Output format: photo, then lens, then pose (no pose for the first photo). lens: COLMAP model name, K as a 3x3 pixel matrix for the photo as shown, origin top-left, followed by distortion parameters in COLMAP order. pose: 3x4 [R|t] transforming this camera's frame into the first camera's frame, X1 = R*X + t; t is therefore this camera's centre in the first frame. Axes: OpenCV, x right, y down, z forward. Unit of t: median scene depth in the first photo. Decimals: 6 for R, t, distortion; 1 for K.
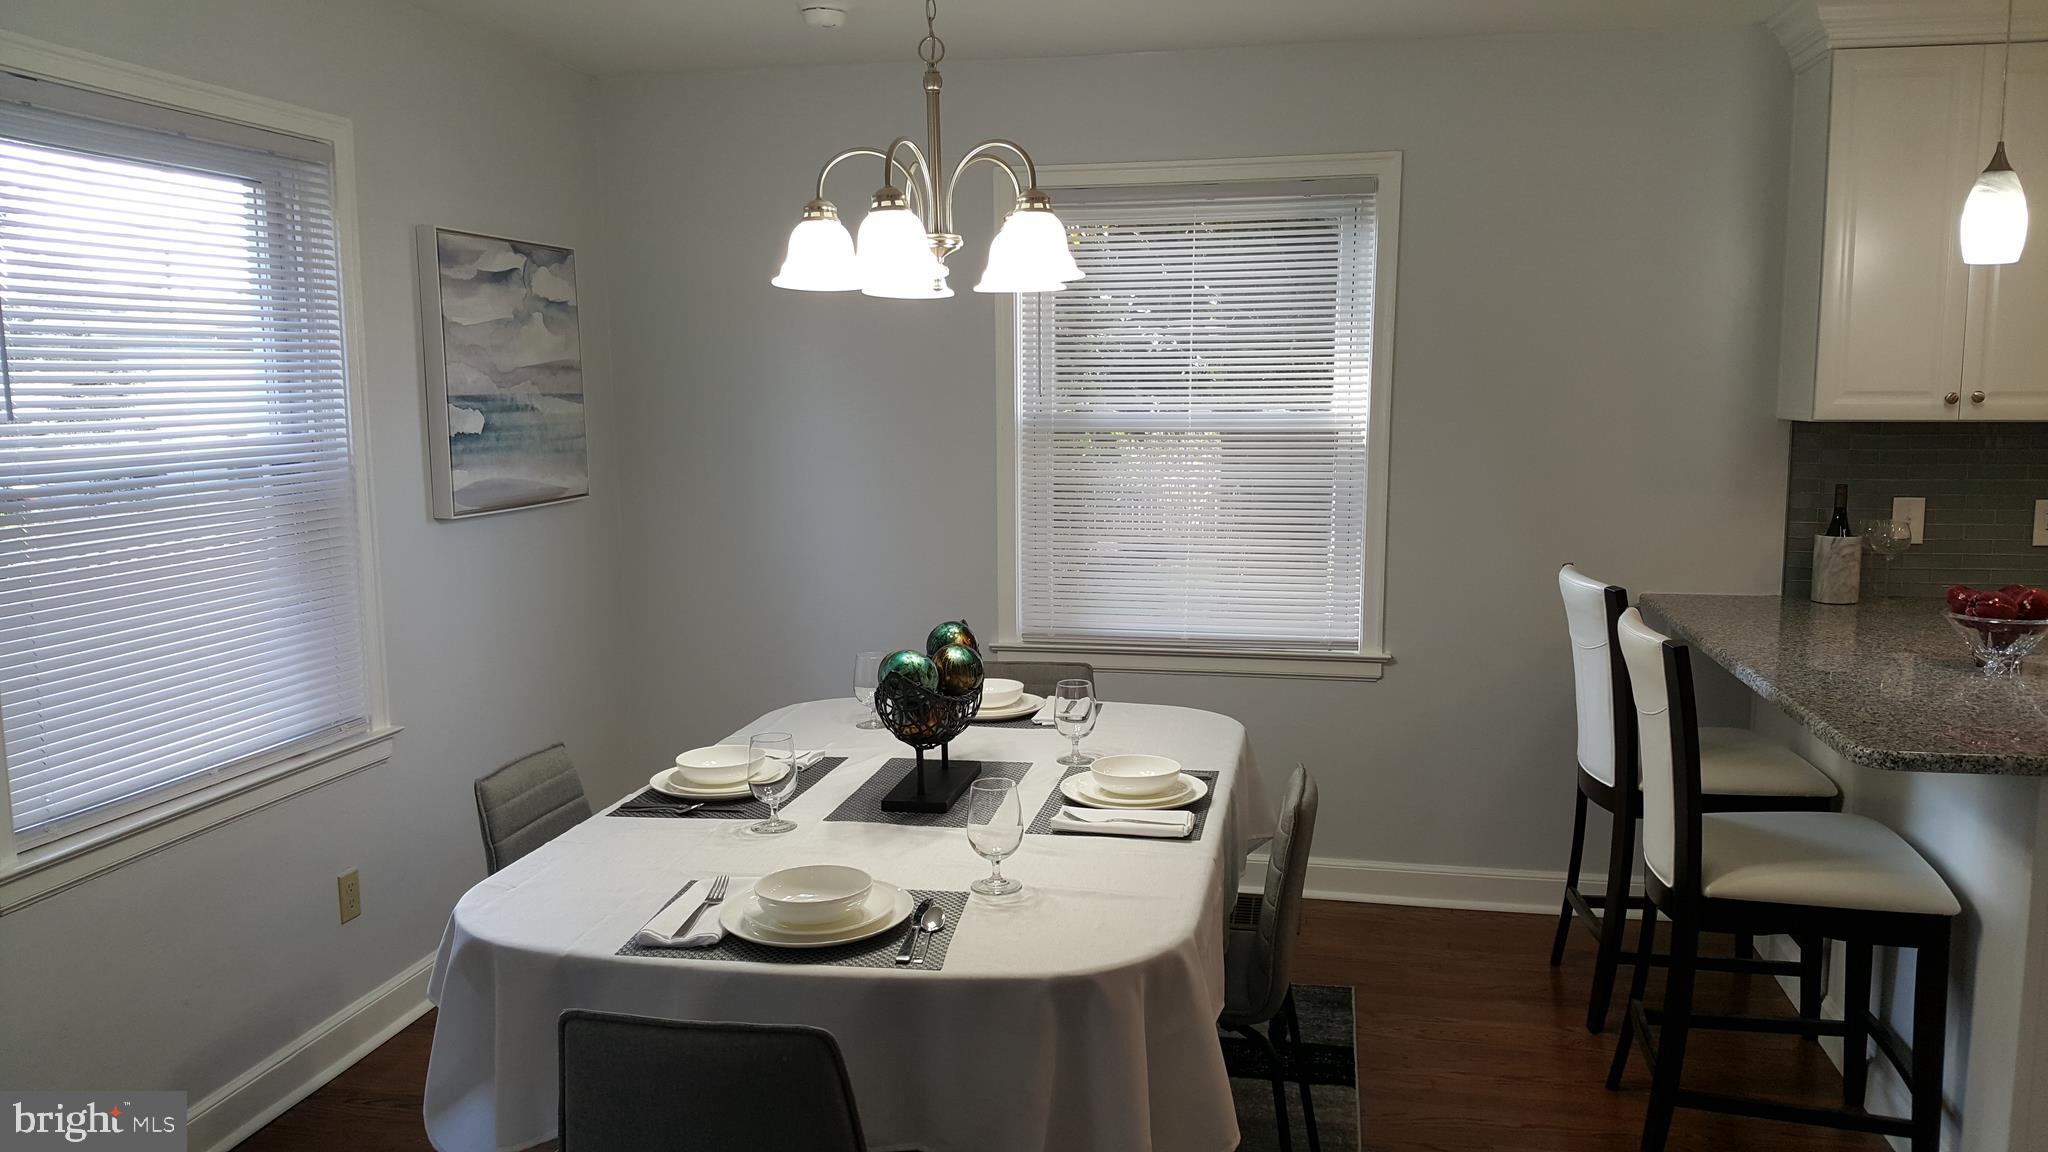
lens RADIAL K [[1530.7, 0, 1047.2], [0, 1530.7, 615.9], [0, 0, 1]] dist [0.042753, -0.114024]
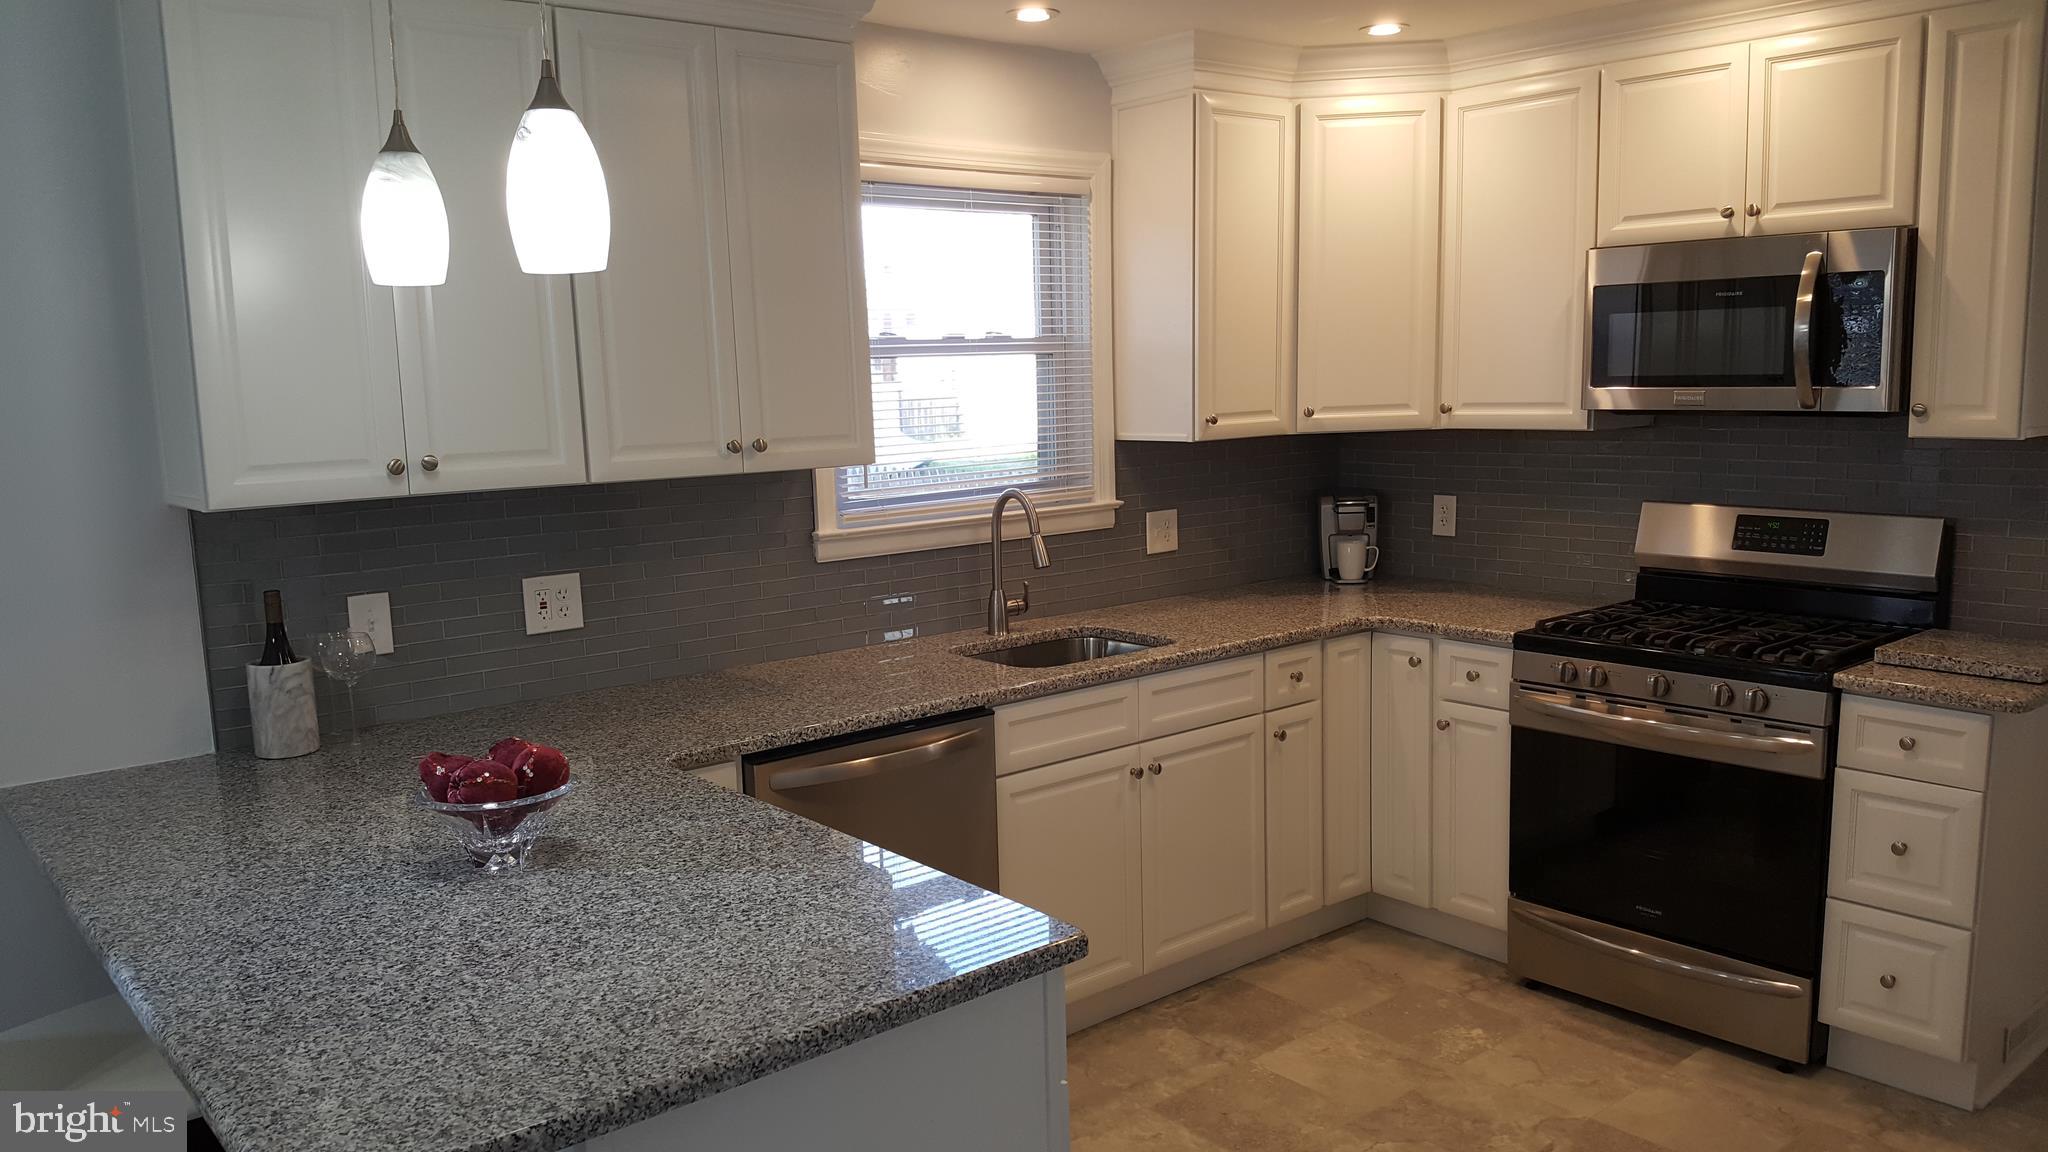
lens RADIAL K [[1530.7, 0, 998.8], [0, 1530.7, 624.0], [0, 0, 1]] dist [0.042753, -0.114024]
pose [[0.640524, -0.131662, 0.756567, 0.198108], [0.137342, 0.988949, 0.055826, -0.066463], [-0.755557, 0.068150, 0.651529, 0.289101]]
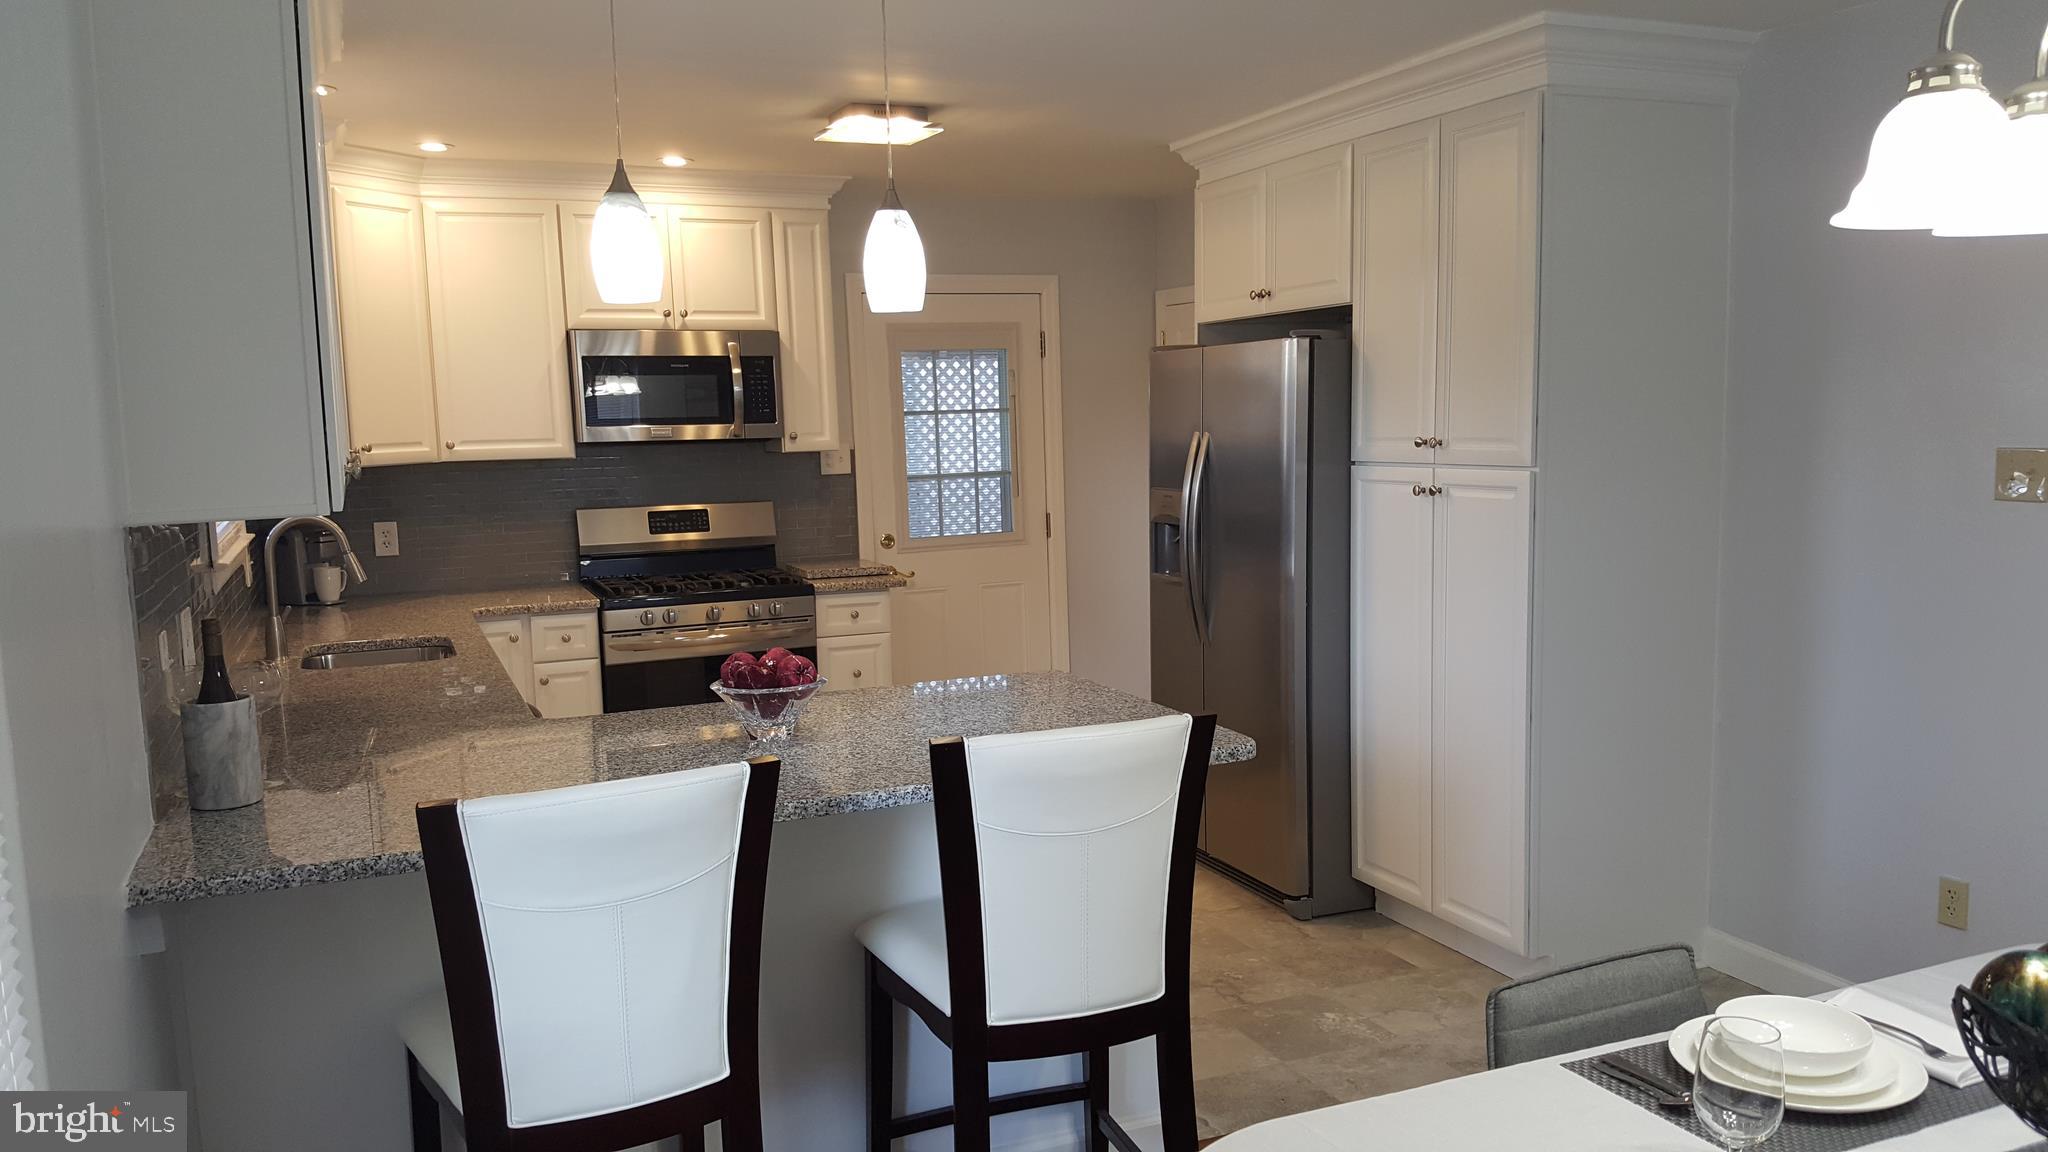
lens RADIAL K [[1530.7, 0, 996.0], [0, 1530.7, 584.0], [0, 0, 1]] dist [0.042753, -0.114024]
pose [[-0.543200, -0.071859, 0.836522, -0.188470], [0.156977, 0.970070, 0.185265, -0.174633], [-0.824798, 0.231951, -0.515662, 1.110580]]
